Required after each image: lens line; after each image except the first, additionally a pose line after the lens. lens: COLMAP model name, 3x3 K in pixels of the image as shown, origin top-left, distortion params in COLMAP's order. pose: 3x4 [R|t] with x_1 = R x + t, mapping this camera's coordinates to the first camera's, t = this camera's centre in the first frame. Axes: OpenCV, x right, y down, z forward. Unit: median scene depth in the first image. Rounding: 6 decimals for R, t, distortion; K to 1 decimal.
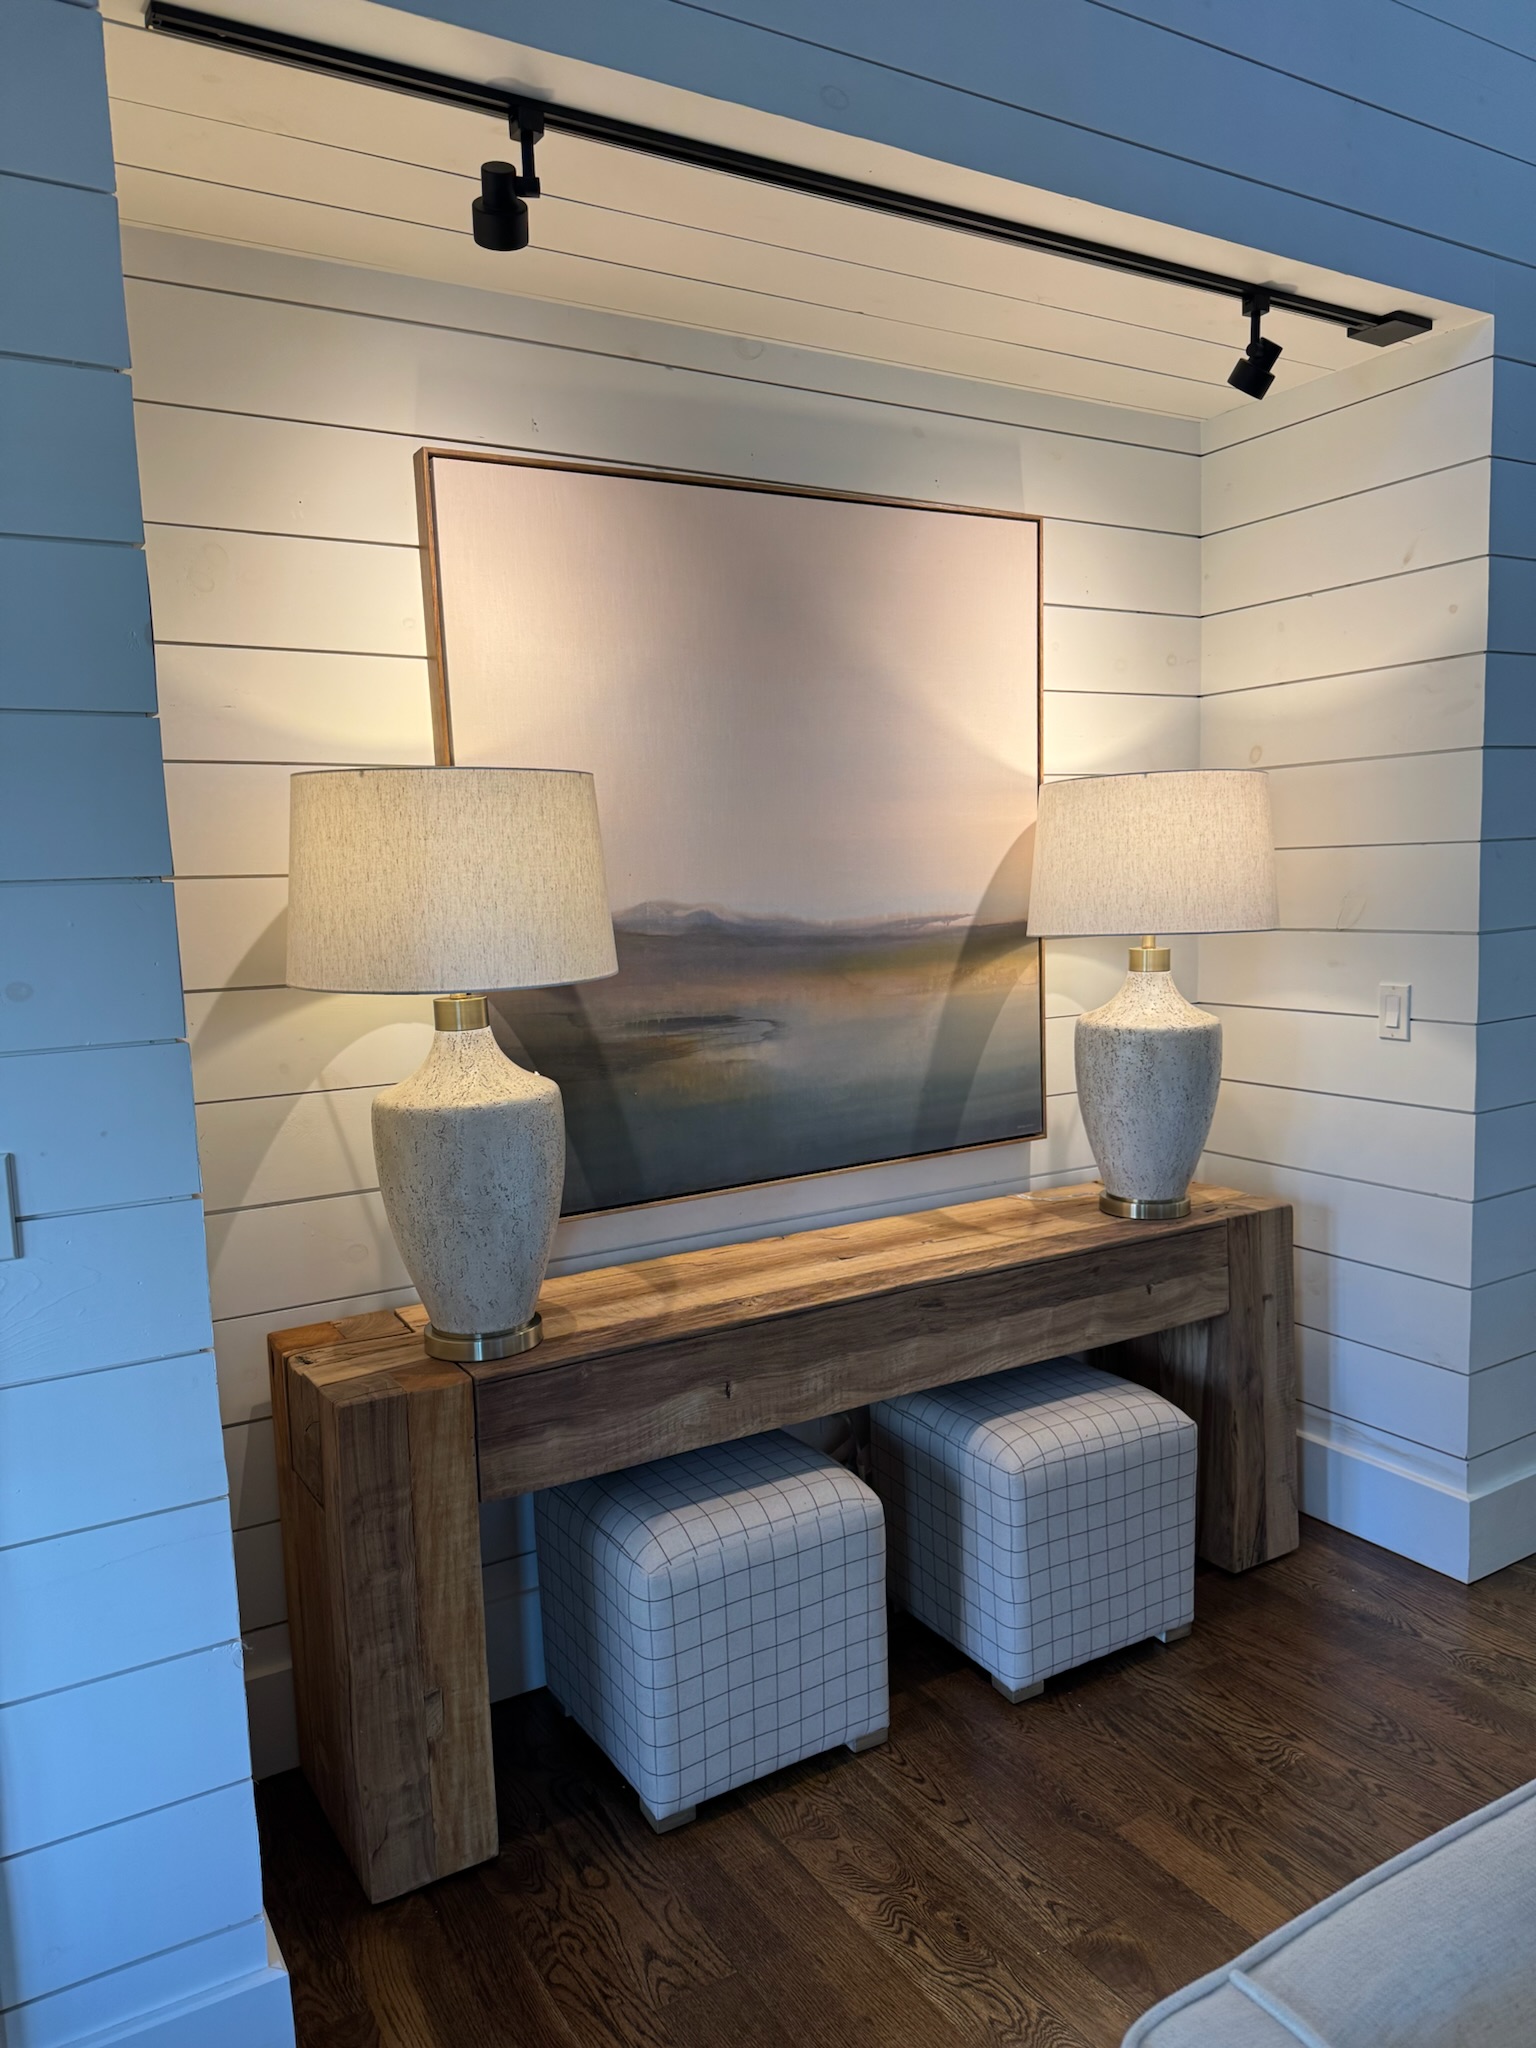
lens RADIAL K [[1425.5, 0, 756.6], [0, 1425.5, 1044.0], [0, 0, 1]] dist [0.103267, -0.161627]
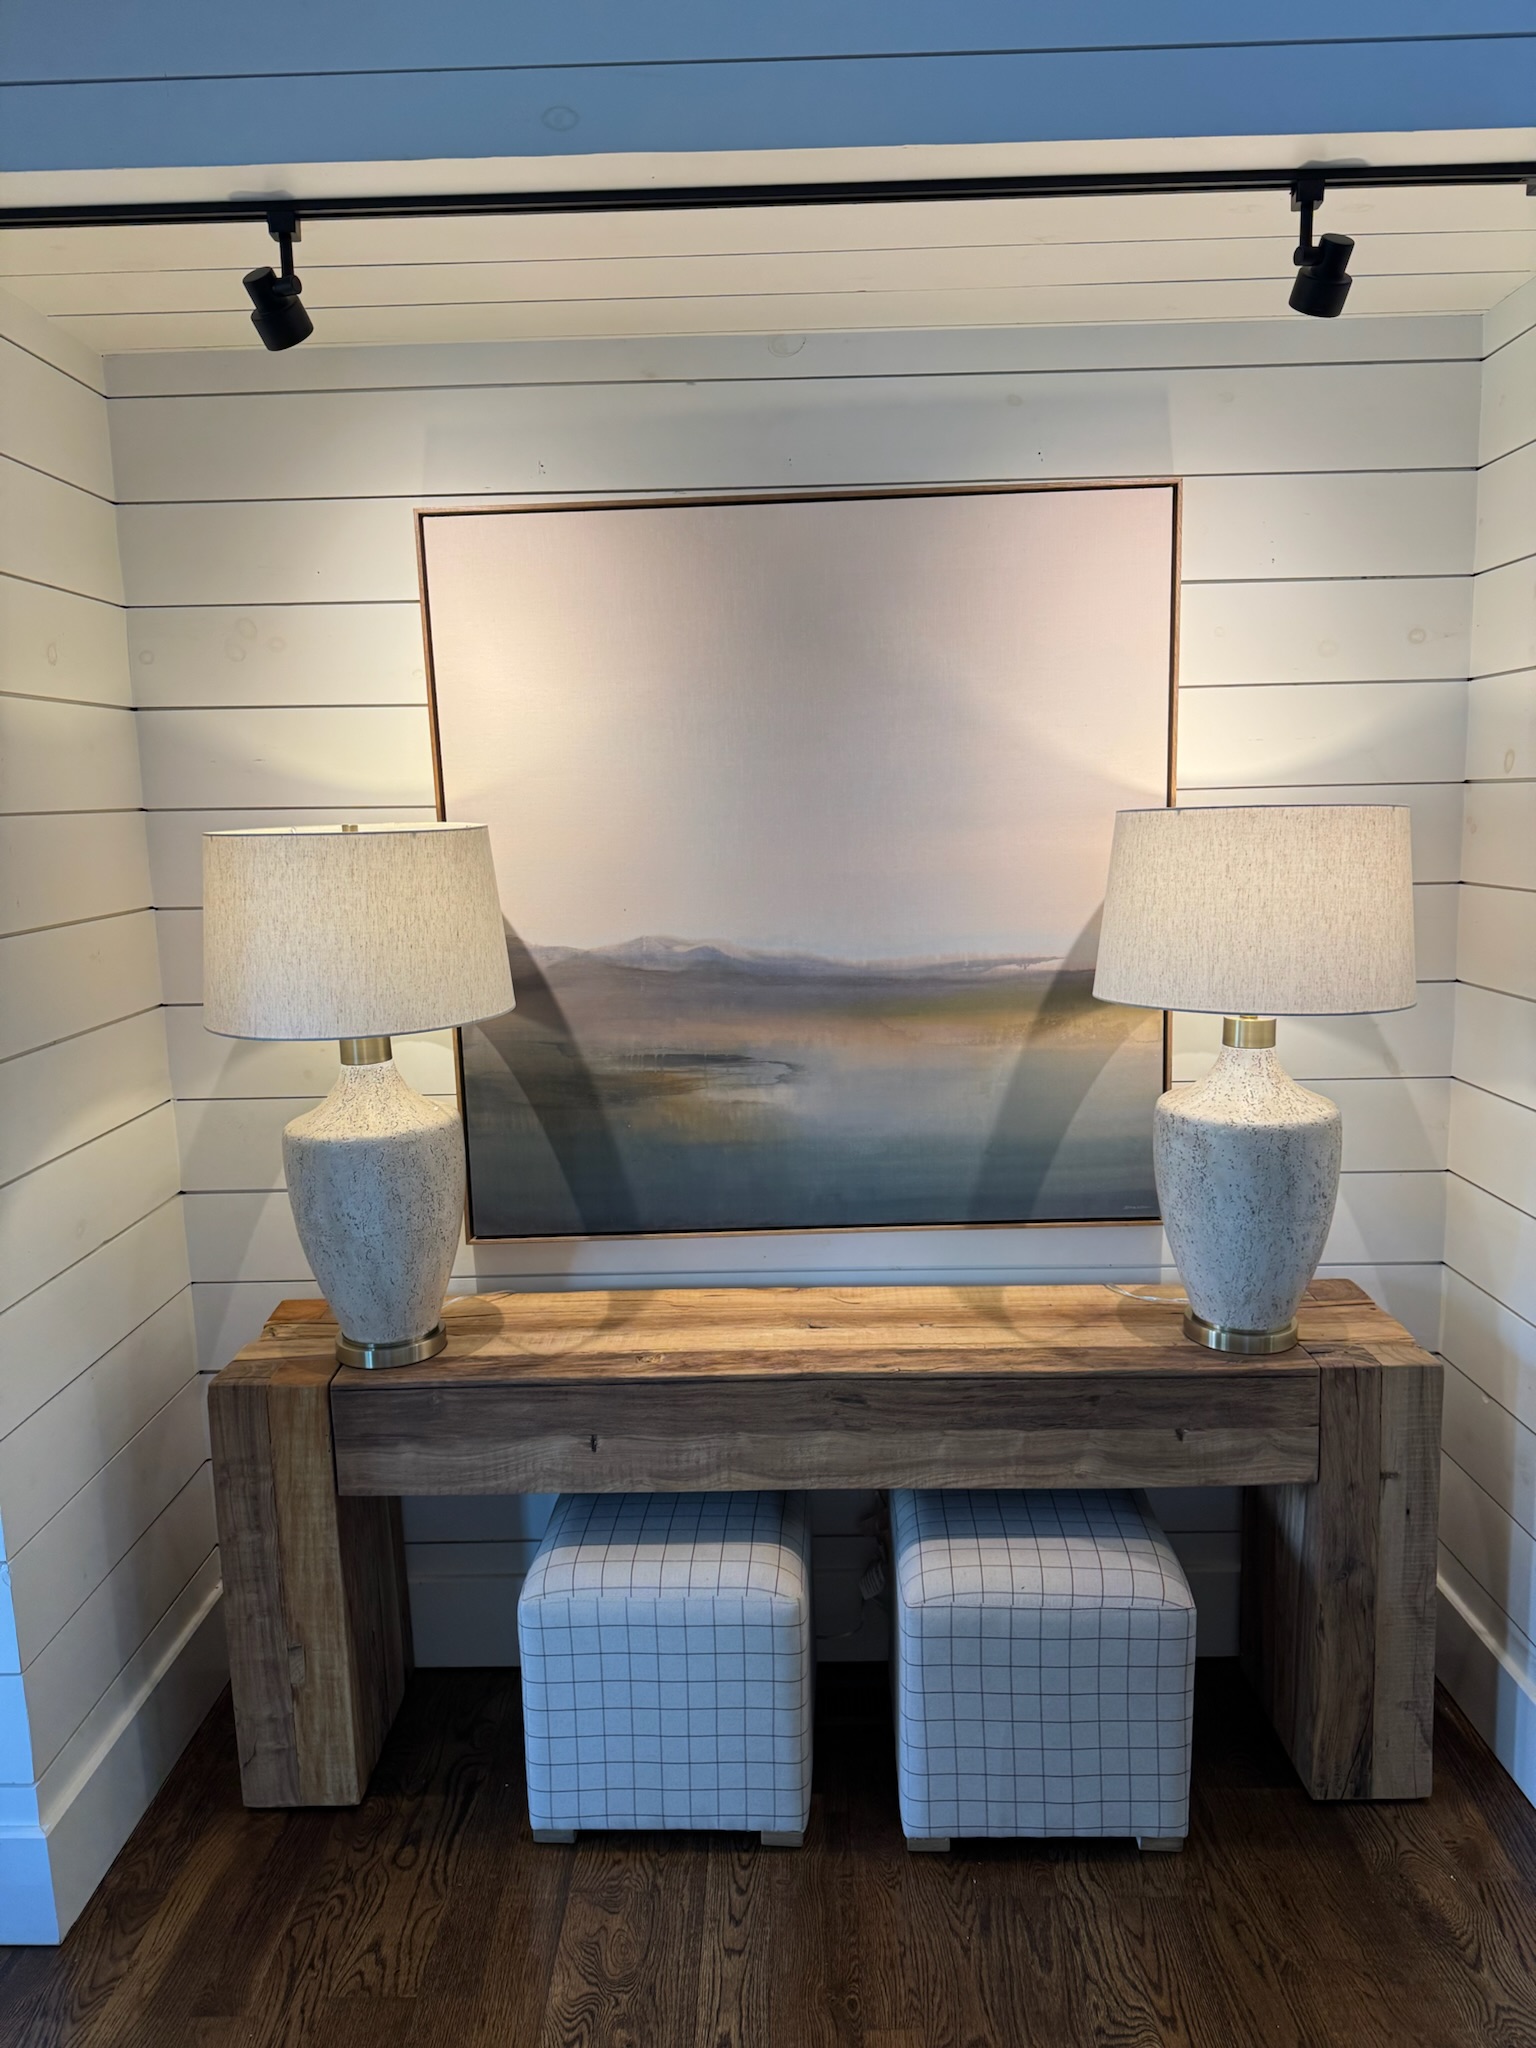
lens RADIAL K [[1415.2, 0, 754.9], [0, 1415.2, 1034.5], [0, 0, 1]] dist [0.066730, -0.098022]
pose [[0.852881, 0.092120, -0.513914, 0.490388], [-0.065590, 0.995418, 0.069580, -0.103147], [0.517968, -0.025636, 0.855015, 0.194372]]
